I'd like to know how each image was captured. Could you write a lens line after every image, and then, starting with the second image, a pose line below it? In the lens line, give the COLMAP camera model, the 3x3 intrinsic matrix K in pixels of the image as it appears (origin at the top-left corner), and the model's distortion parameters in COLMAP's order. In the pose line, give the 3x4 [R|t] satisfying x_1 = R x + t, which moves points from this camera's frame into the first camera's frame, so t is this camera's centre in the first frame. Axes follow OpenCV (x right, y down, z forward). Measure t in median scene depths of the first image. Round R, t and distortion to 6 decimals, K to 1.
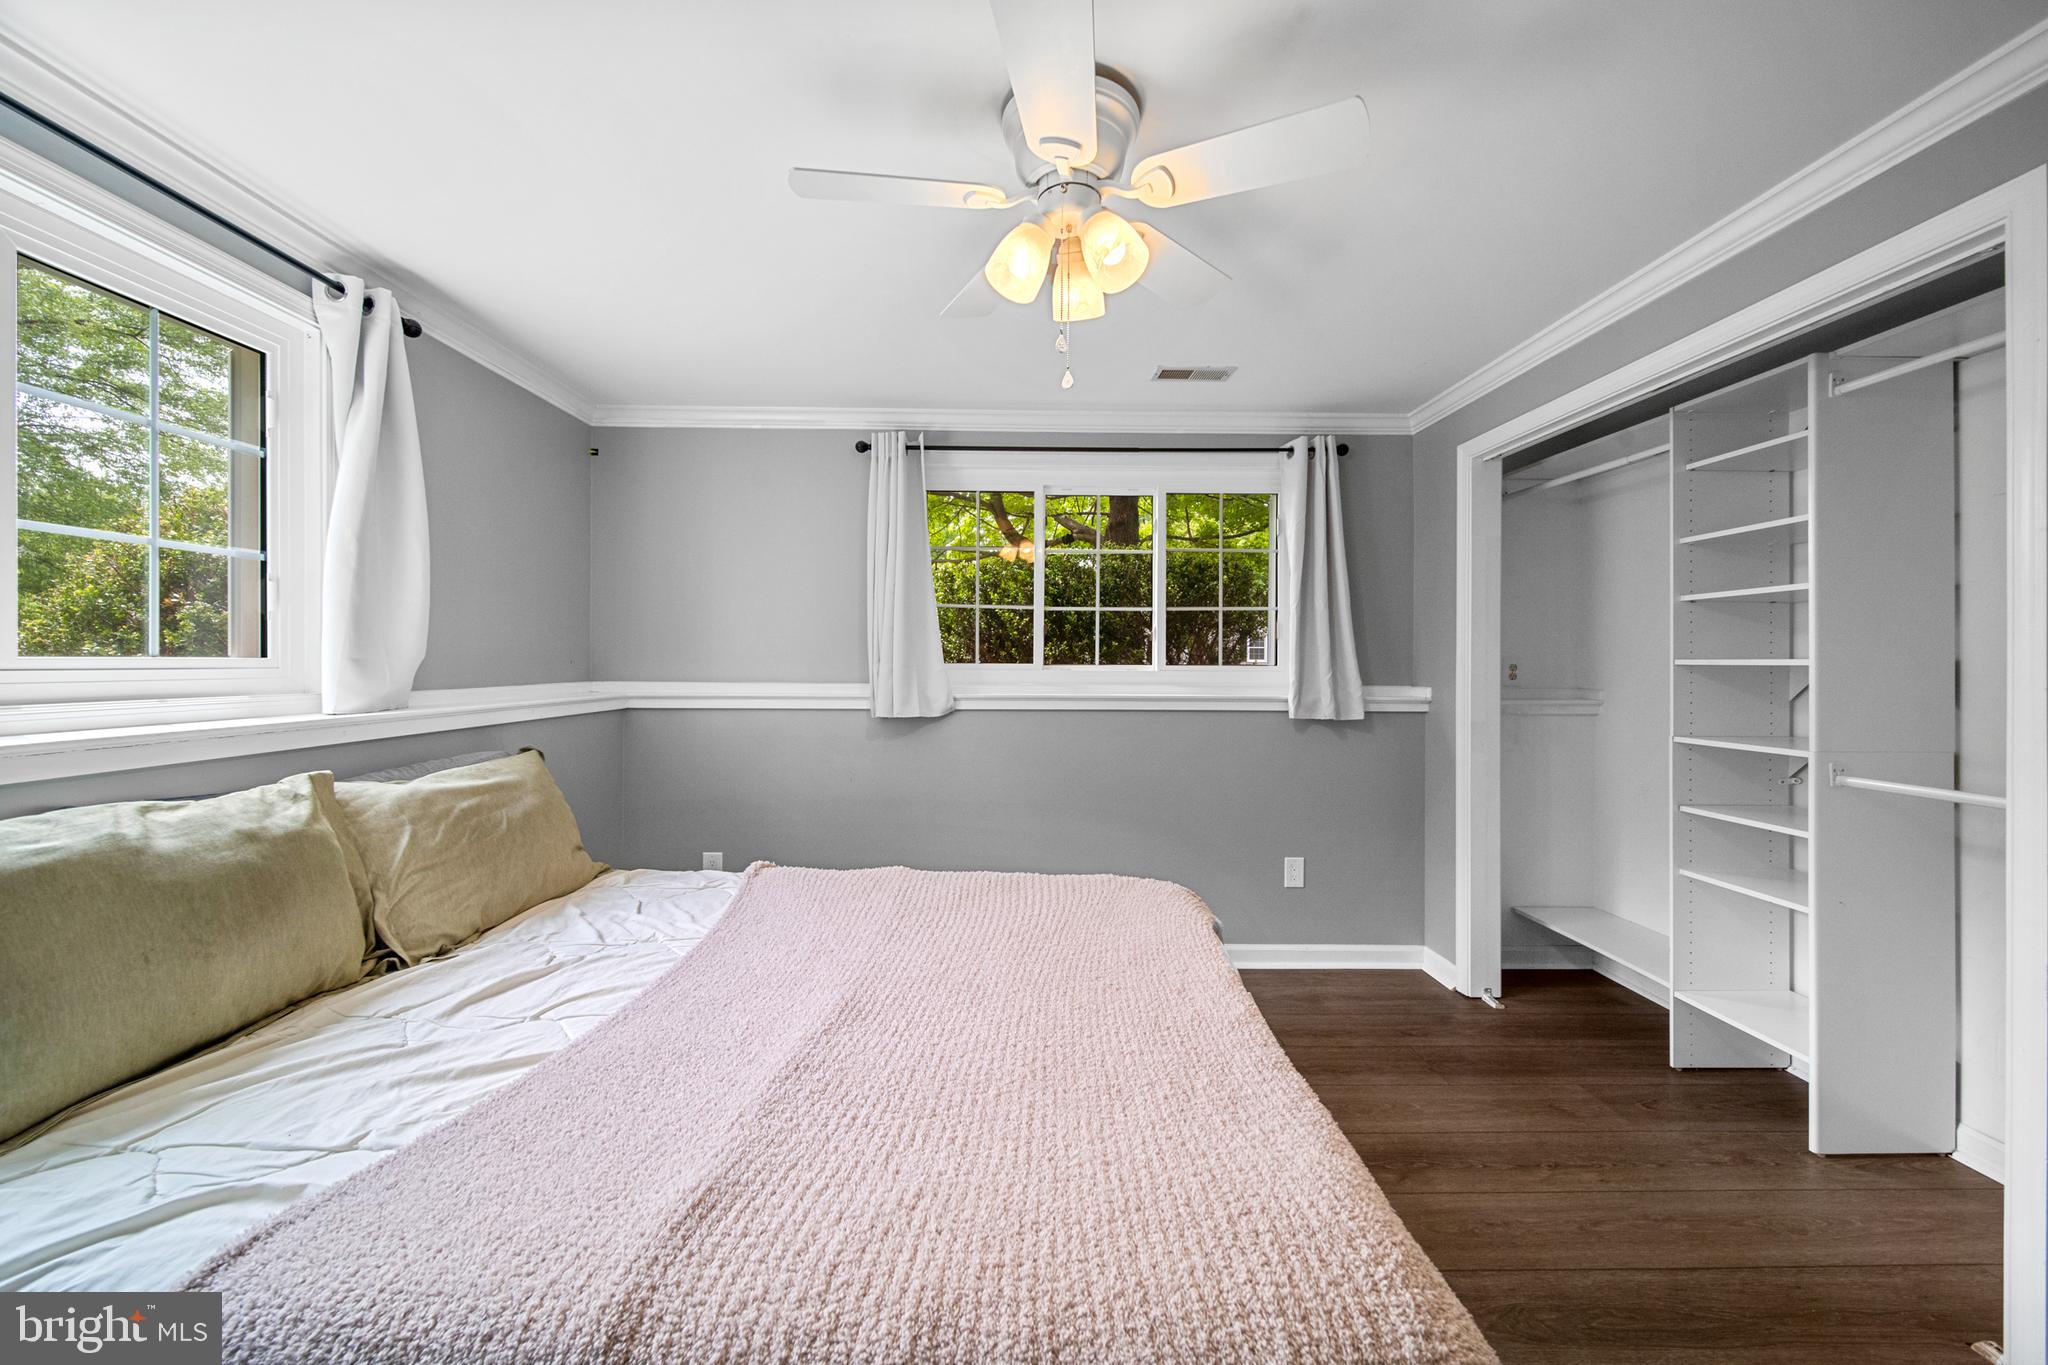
lens RADIAL K [[740.4, 0, 1020.3], [0, 740.4, 672.4], [0, 0, 1]] dist [0.000081, 0.000018]
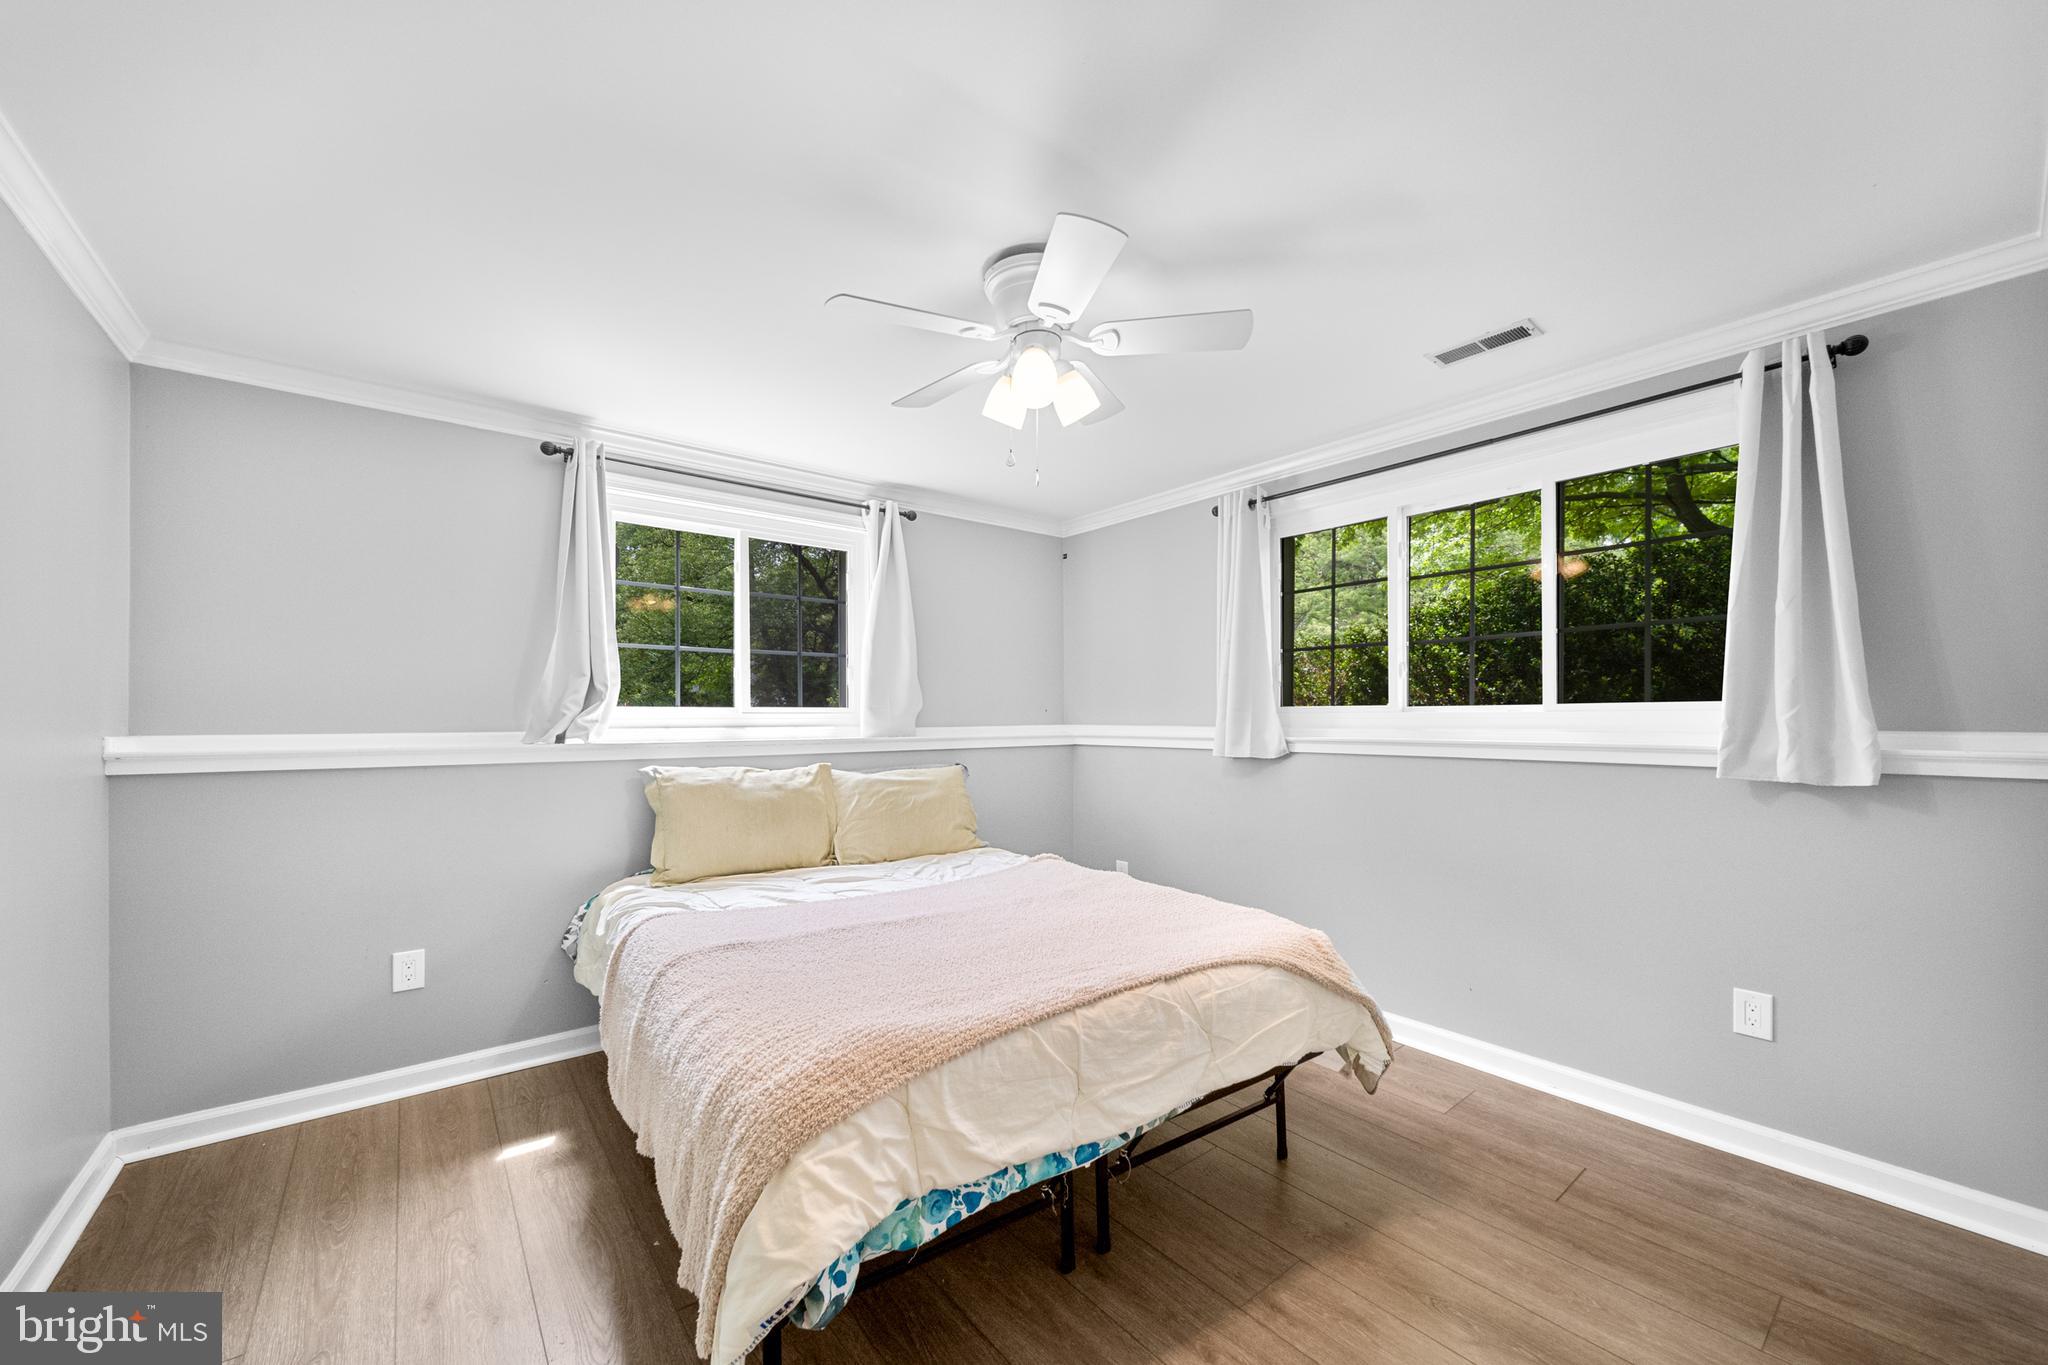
lens RADIAL K [[771.0, 0, 1028.5], [0, 771.0, 726.3], [0, 0, 1]] dist [0.000172, 0.000013]
pose [[0.624574, 0.001581, -0.780964, 0.551030], [-0.004341, 0.999990, -0.001448, 0.019420], [0.780954, 0.004294, 0.624574, 0.072633]]
